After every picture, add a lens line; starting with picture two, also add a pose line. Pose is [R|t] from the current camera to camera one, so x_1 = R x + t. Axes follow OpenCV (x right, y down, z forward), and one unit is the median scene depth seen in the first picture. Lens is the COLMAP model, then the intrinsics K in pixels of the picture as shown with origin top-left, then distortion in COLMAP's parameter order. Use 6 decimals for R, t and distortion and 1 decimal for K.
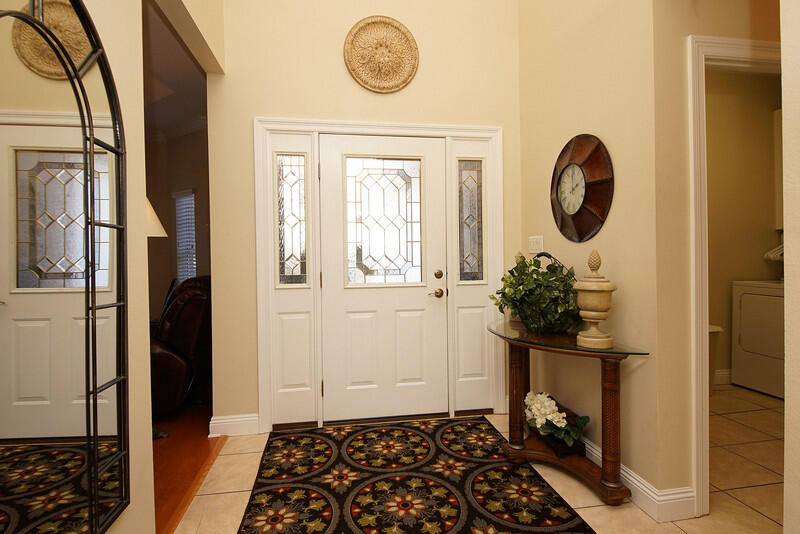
lens RADIAL K [[426.6, 0, 405.4], [0, 426.6, 260.3], [0, 0, 1]] dist [0.014086, -0.013762]
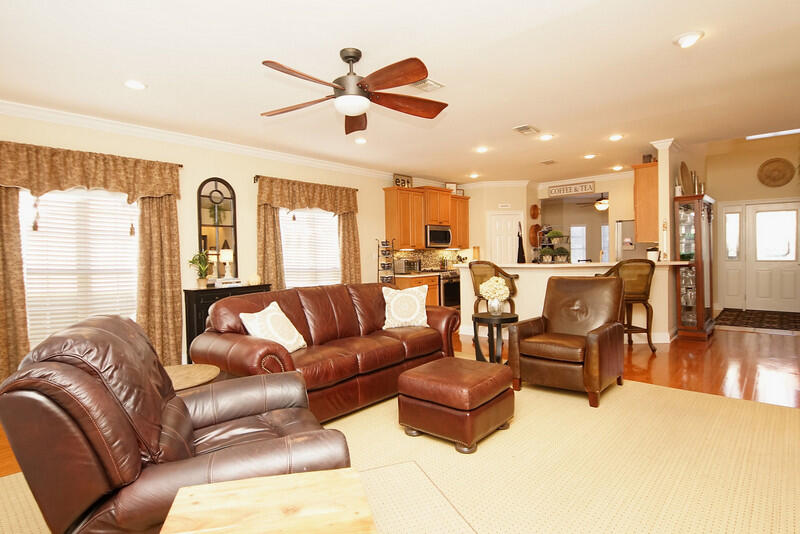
lens RADIAL K [[426.6, 0, 396.4], [0, 426.6, 263.3], [0, 0, 1]] dist [0.014086, -0.013762]
pose [[0.616660, 0.022841, -0.786898, 0.585702], [0.003412, 0.999492, 0.031686, -0.013939], [0.787222, -0.022224, 0.616269, -2.466350]]
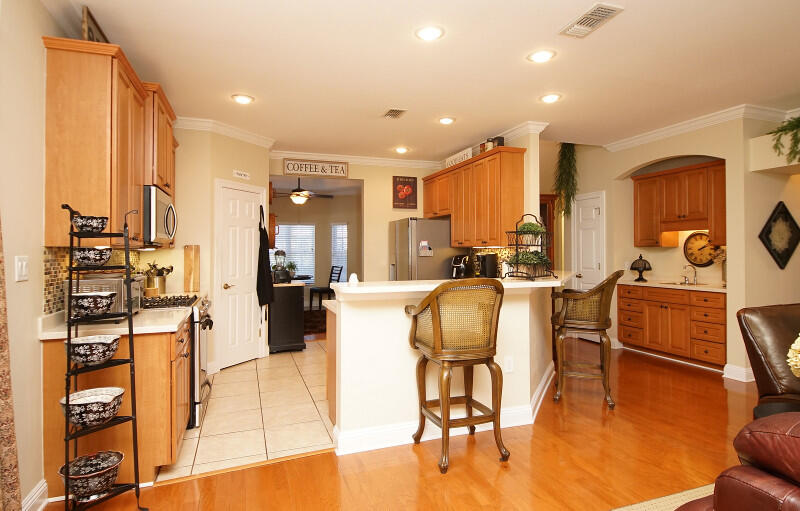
lens RADIAL K [[430.0, 0, 395.2], [0, 430.0, 248.5], [0, 0, 1]] dist [0.001393, 0.000411]
pose [[0.986358, 0.015162, 0.163914, -1.001466], [-0.011921, 0.999714, -0.020741, 0.000255], [-0.164181, 0.018504, 0.986257, -1.772612]]
